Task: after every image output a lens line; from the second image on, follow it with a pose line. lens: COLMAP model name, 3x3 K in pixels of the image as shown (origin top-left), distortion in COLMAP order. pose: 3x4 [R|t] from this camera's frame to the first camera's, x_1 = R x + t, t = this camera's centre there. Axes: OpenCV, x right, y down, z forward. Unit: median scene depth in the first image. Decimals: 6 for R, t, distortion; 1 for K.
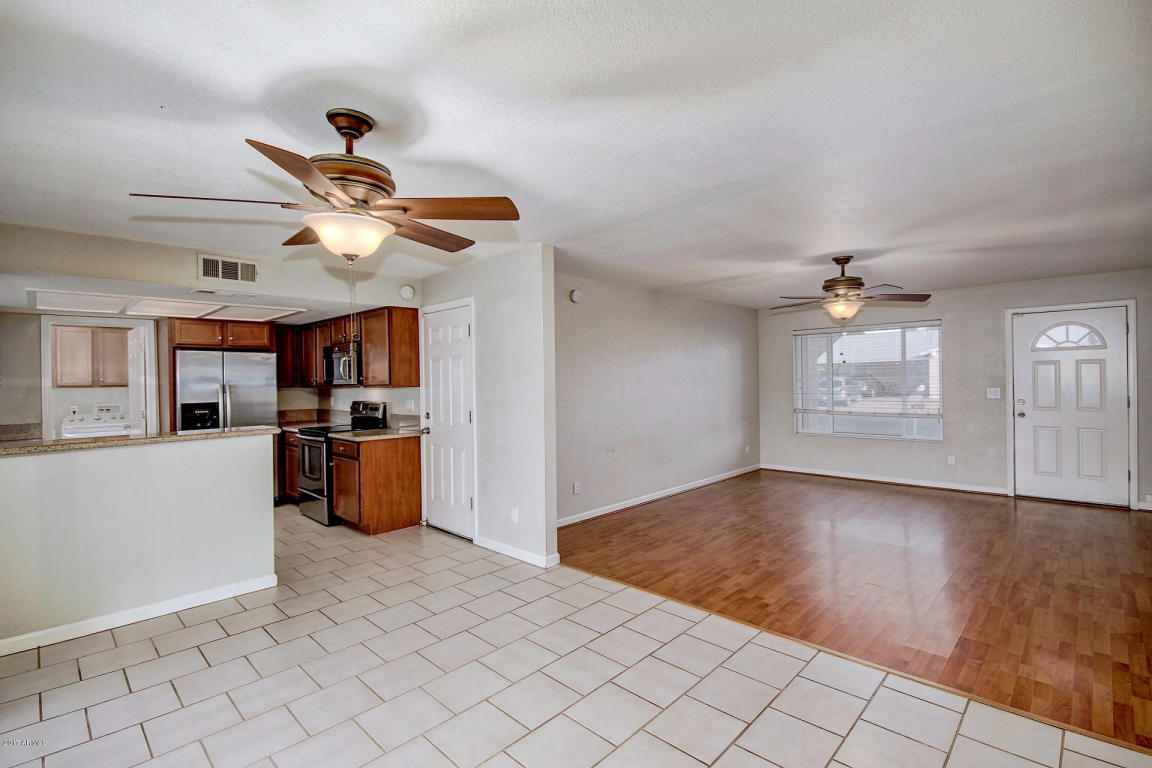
lens RADIAL K [[531.6, 0, 579.4], [0, 531.6, 380.0], [0, 0, 1]] dist [-0.002090, -0.000293]
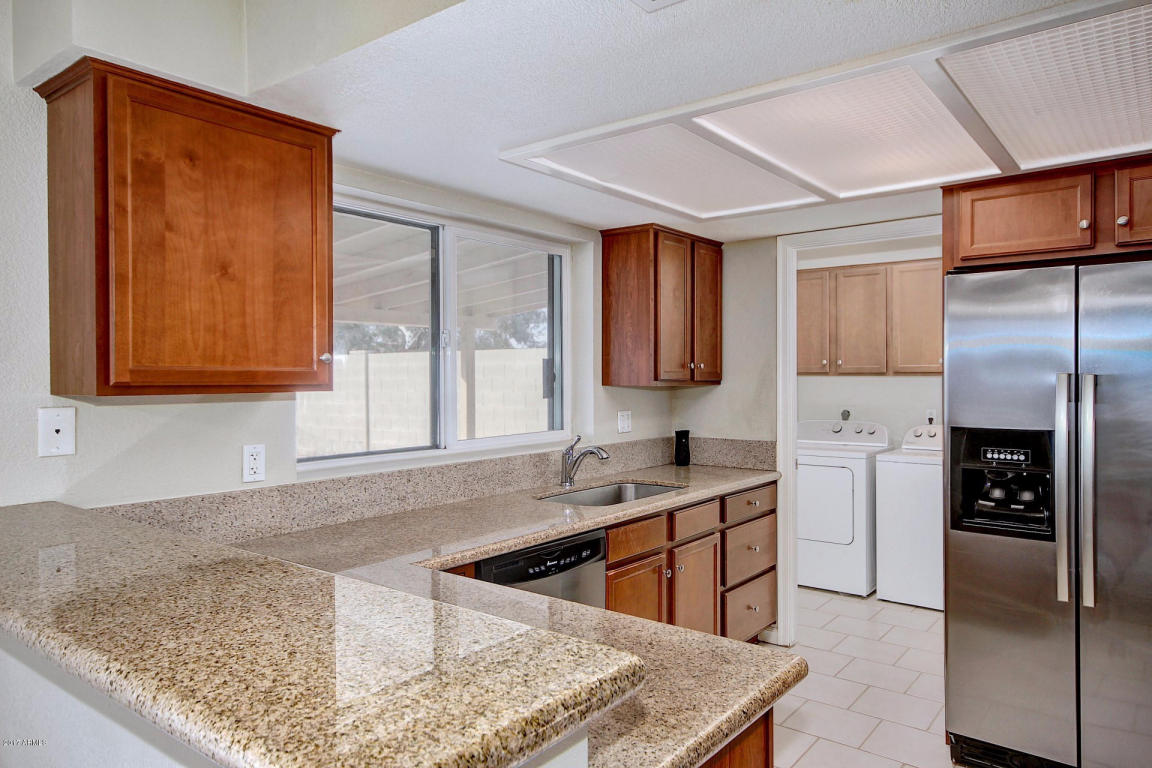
lens RADIAL K [[757.2, 0, 577.9], [0, 757.2, 379.8], [0, 0, 1]] dist [0.024451, 0.000459]
pose [[0.105313, 0.021328, -0.994210, -0.305658], [0.000571, 0.999769, 0.021508, 0.003157], [0.994439, -0.002833, 0.105277, 0.777719]]
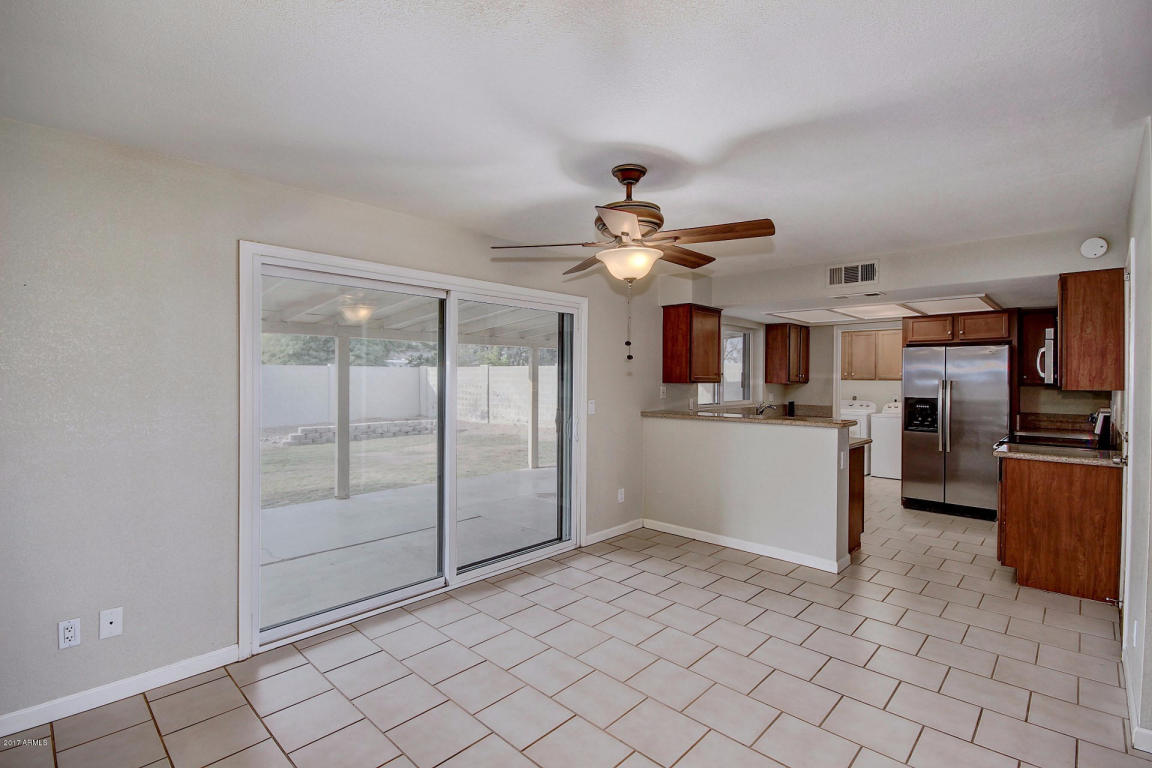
lens RADIAL K [[531.6, 0, 579.4], [0, 531.6, 380.0], [0, 0, 1]] dist [-0.002090, -0.000293]
pose [[0.009683, 0.021664, -0.999718, 0.351847], [-0.008246, 0.999733, 0.021584, -0.009039], [0.999919, 0.008035, 0.009859, 0.366921]]
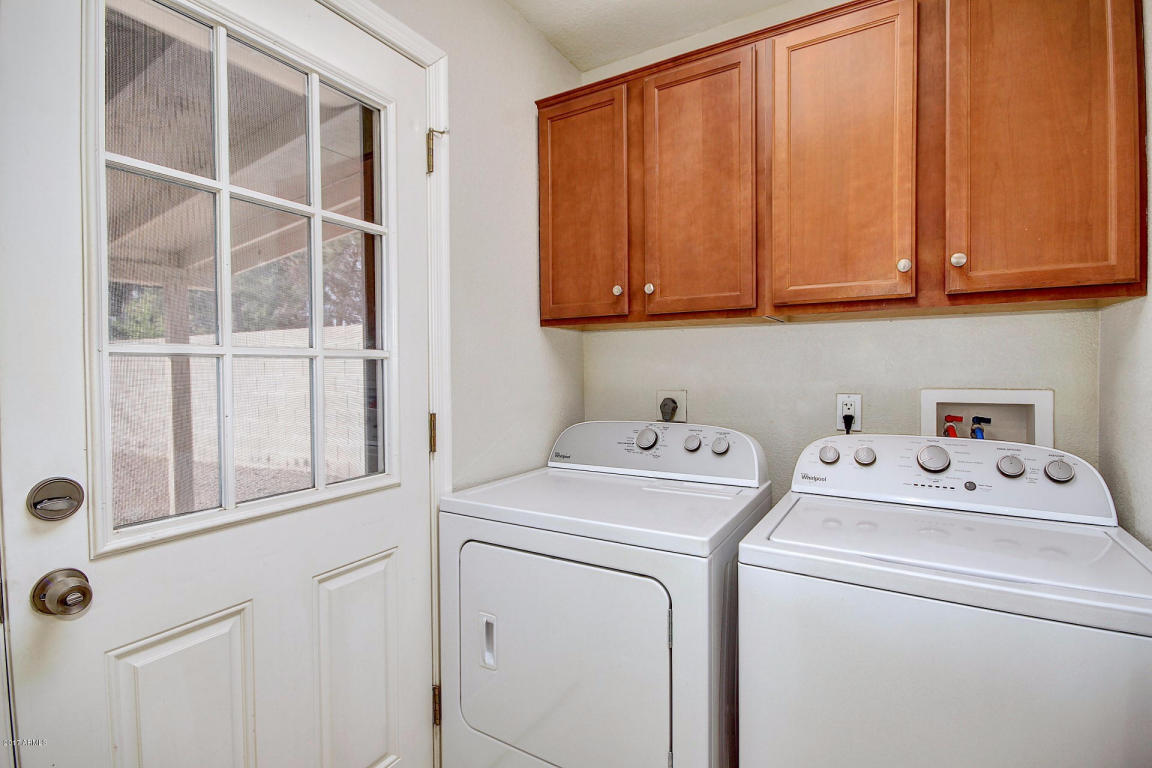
lens RADIAL K [[531.6, 0, 579.4], [0, 531.6, 380.0], [0, 0, 1]] dist [-0.002090, -0.000293]
pose [[0.222724, 0.032607, -0.974336, -1.060602], [0.006639, 0.999367, 0.034962, 0.046985], [0.974859, -0.014256, 0.222366, 1.160792]]
